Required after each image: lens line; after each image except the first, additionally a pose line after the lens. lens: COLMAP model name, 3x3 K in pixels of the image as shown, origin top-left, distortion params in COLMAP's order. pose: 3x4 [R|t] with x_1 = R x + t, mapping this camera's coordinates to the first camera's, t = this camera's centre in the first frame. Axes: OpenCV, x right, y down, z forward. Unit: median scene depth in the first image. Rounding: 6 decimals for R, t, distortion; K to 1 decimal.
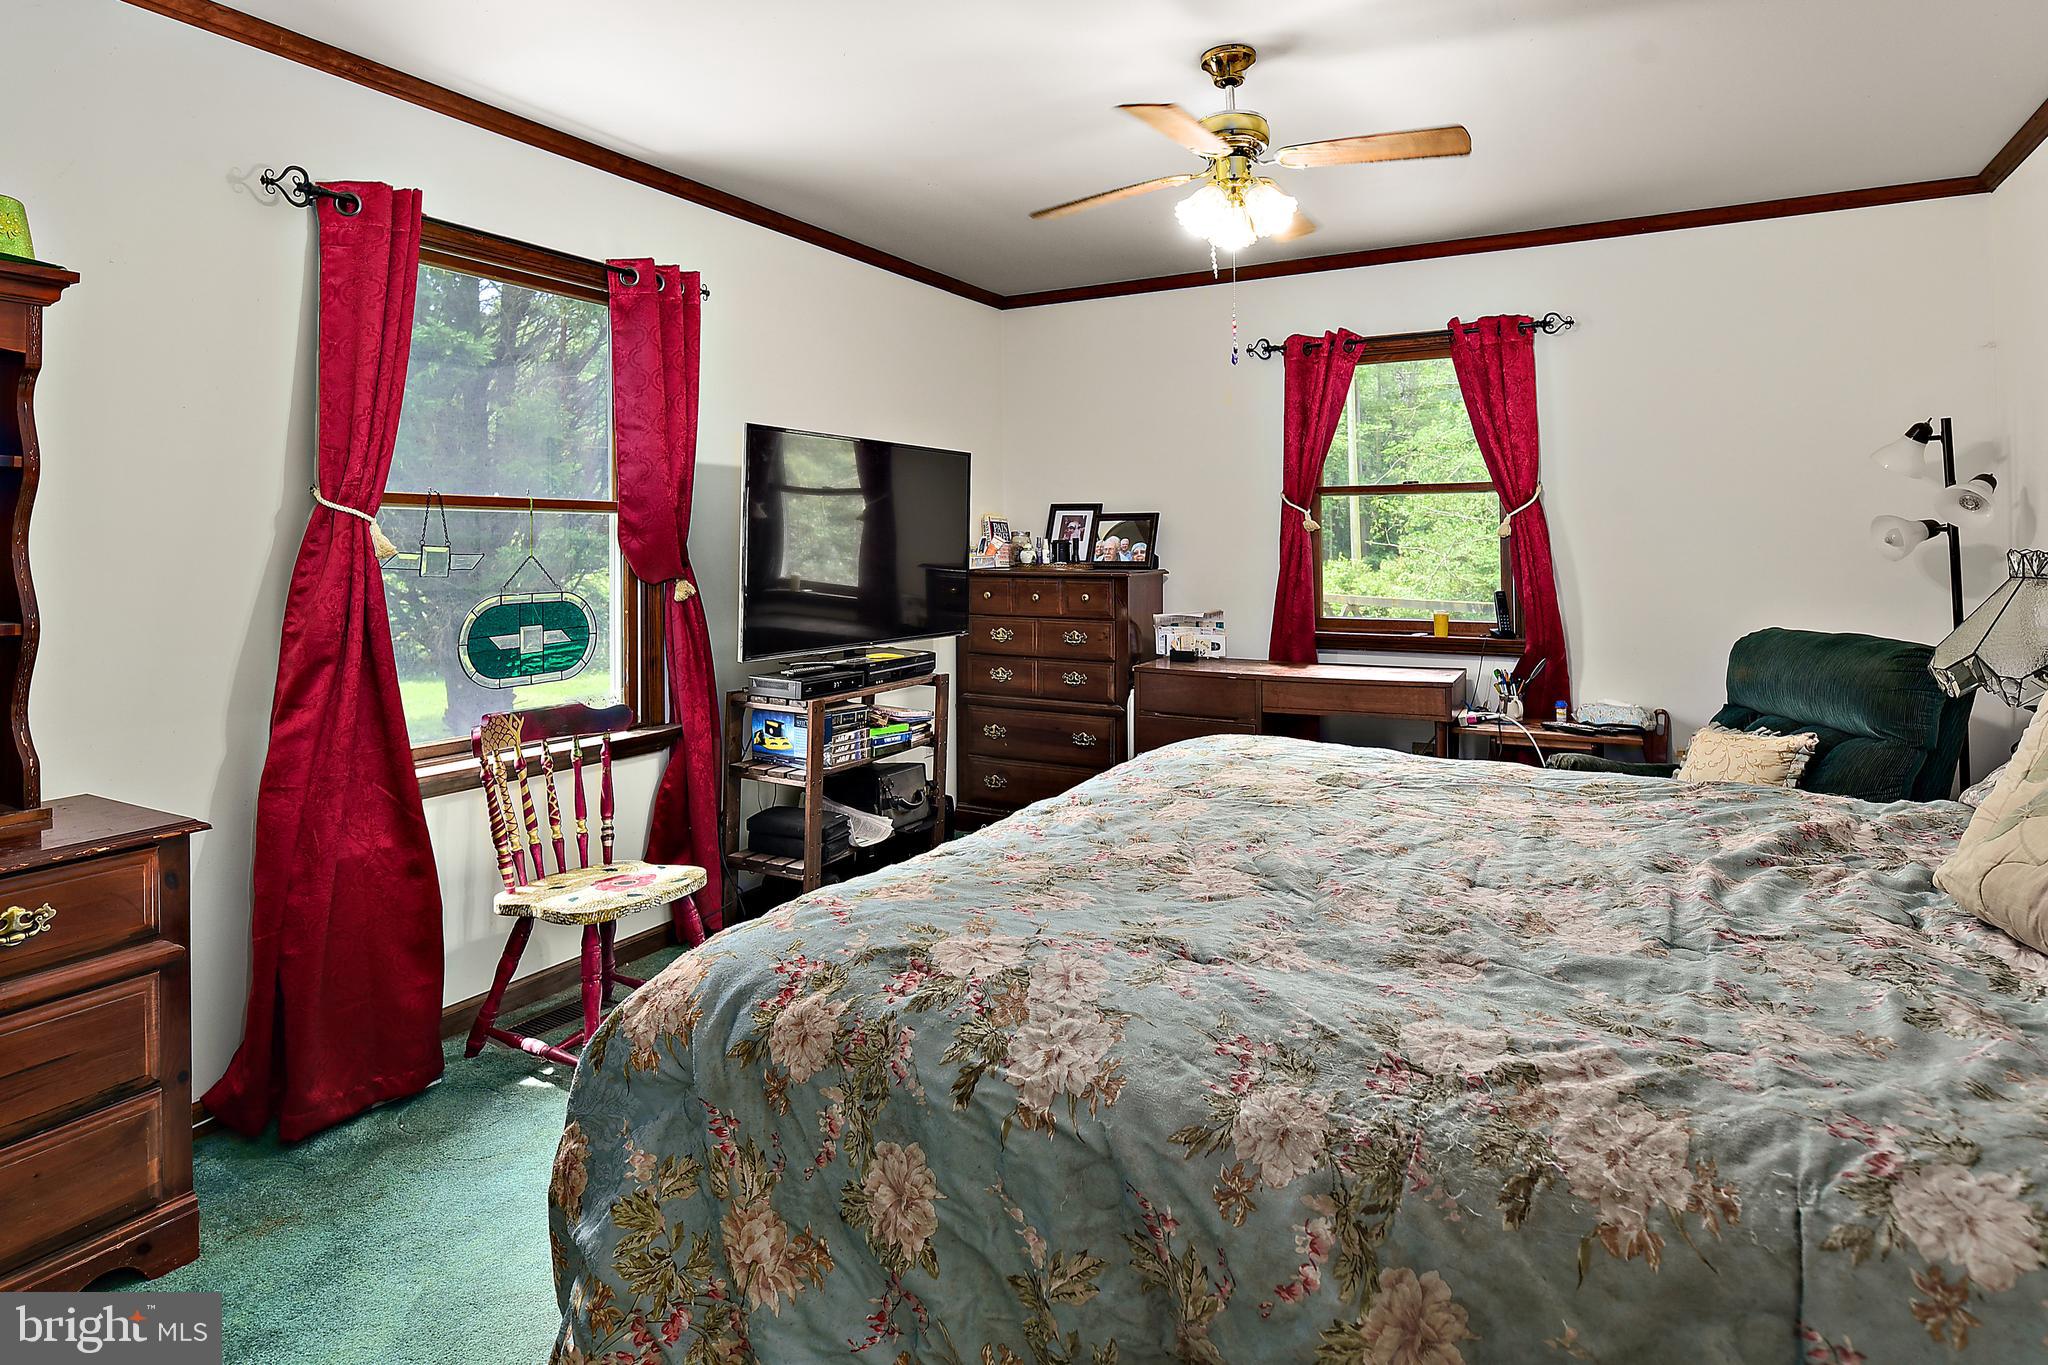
lens RADIAL K [[1120.3, 0, 1024.4], [0, 1120.3, 557.7], [0, 0, 1]] dist [-0.001006, 0.000476]
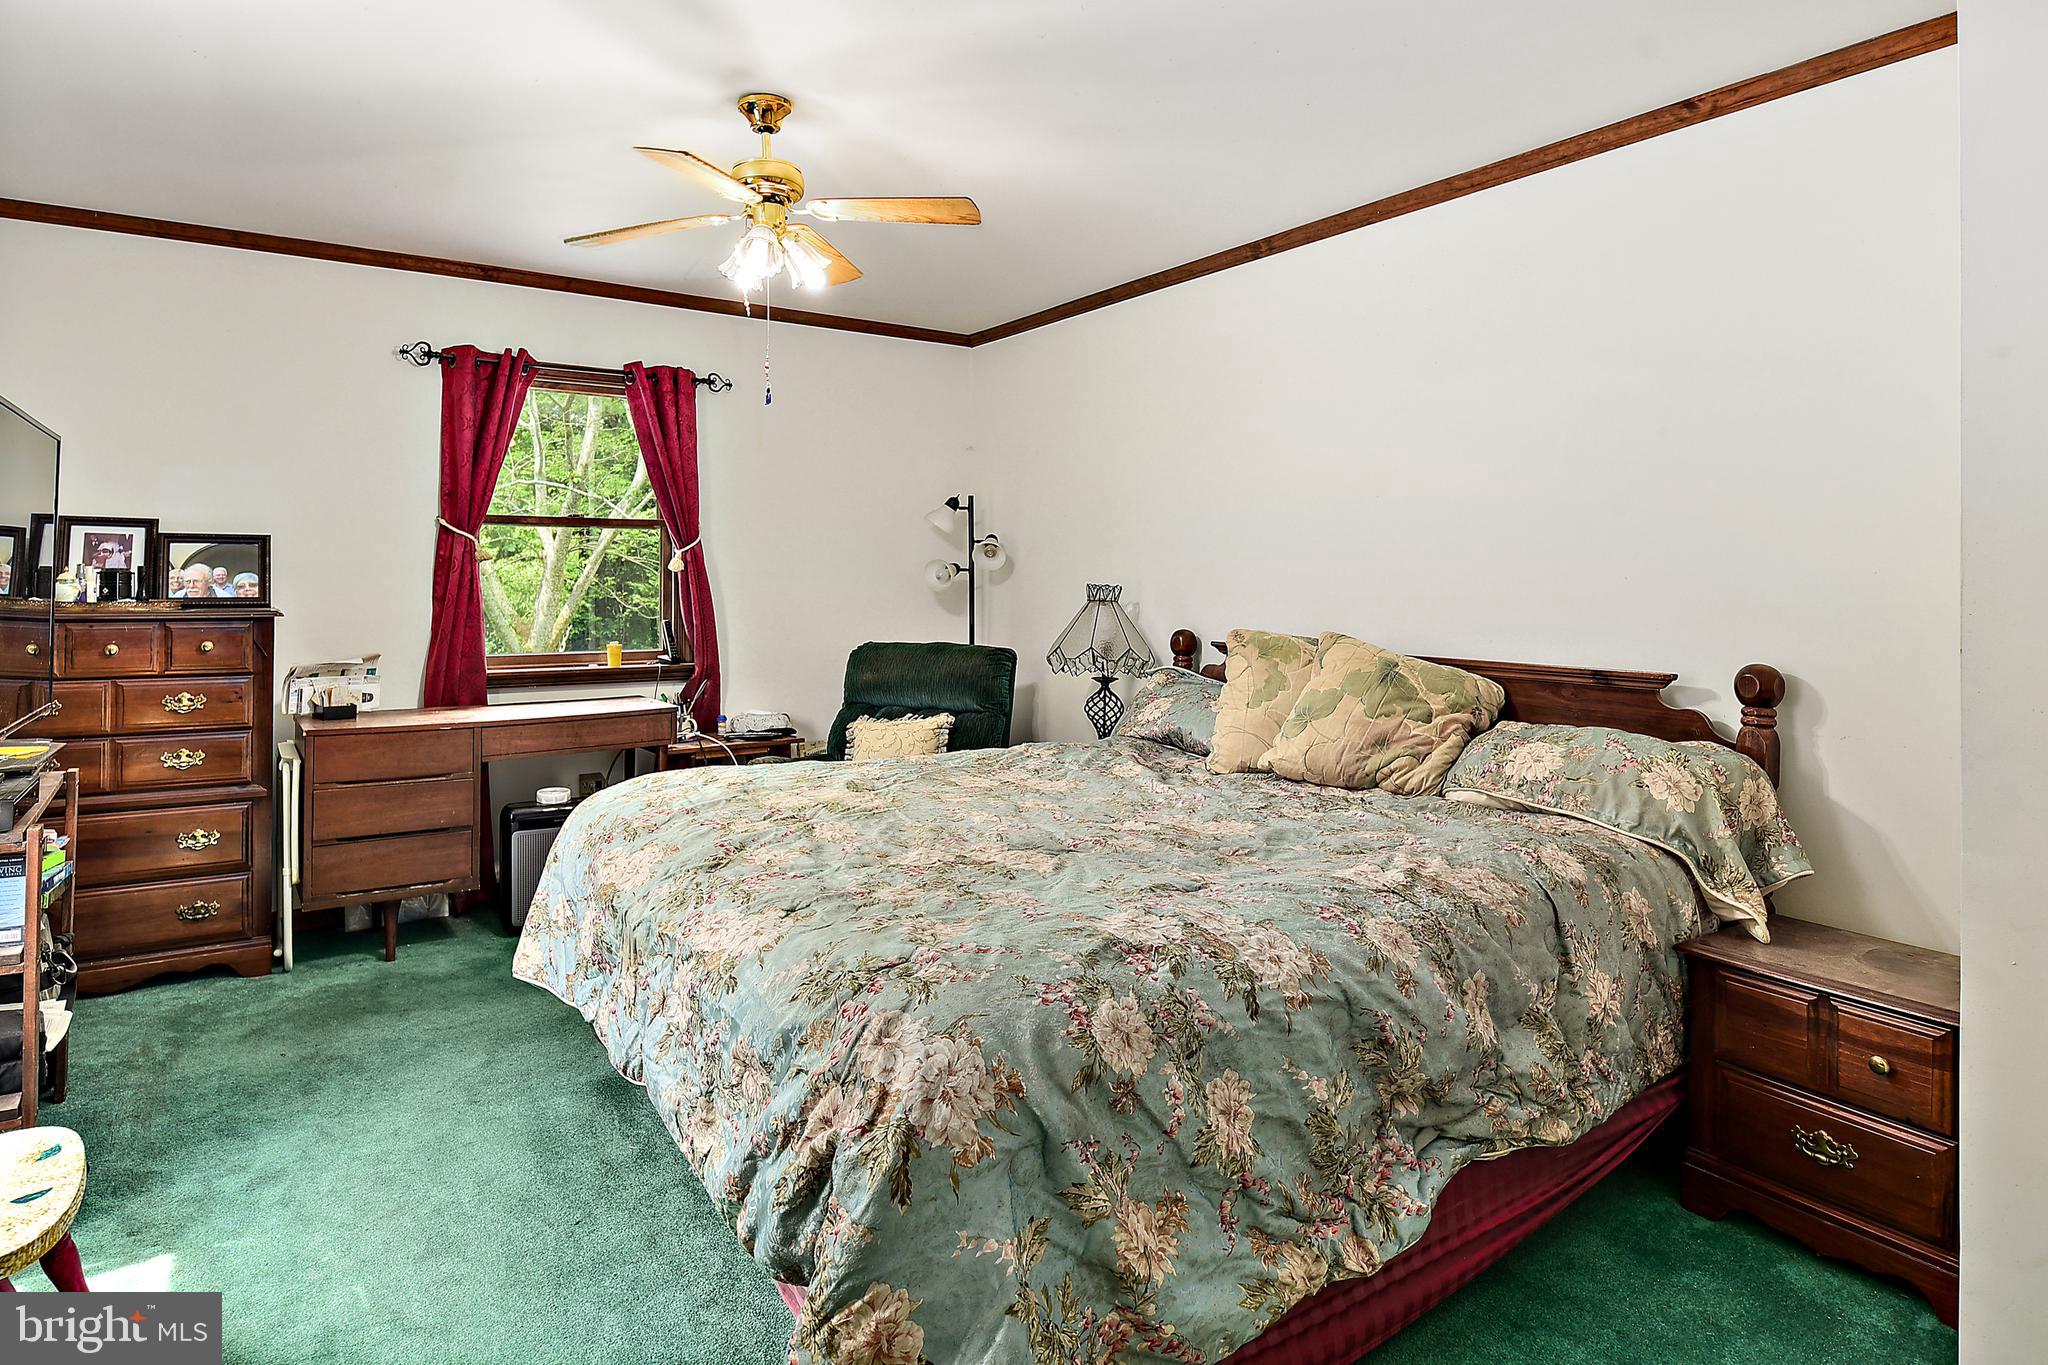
lens RADIAL K [[1130.5, 0, 1024.0], [0, 1130.5, 598.8], [0, 0, 1]] dist [-0.000813, -0.000850]
pose [[0.457781, -0.012335, 0.888979, -0.390584], [0.005050, 0.999924, 0.011274, -0.001934], [-0.889050, -0.000672, 0.457809, 0.192152]]
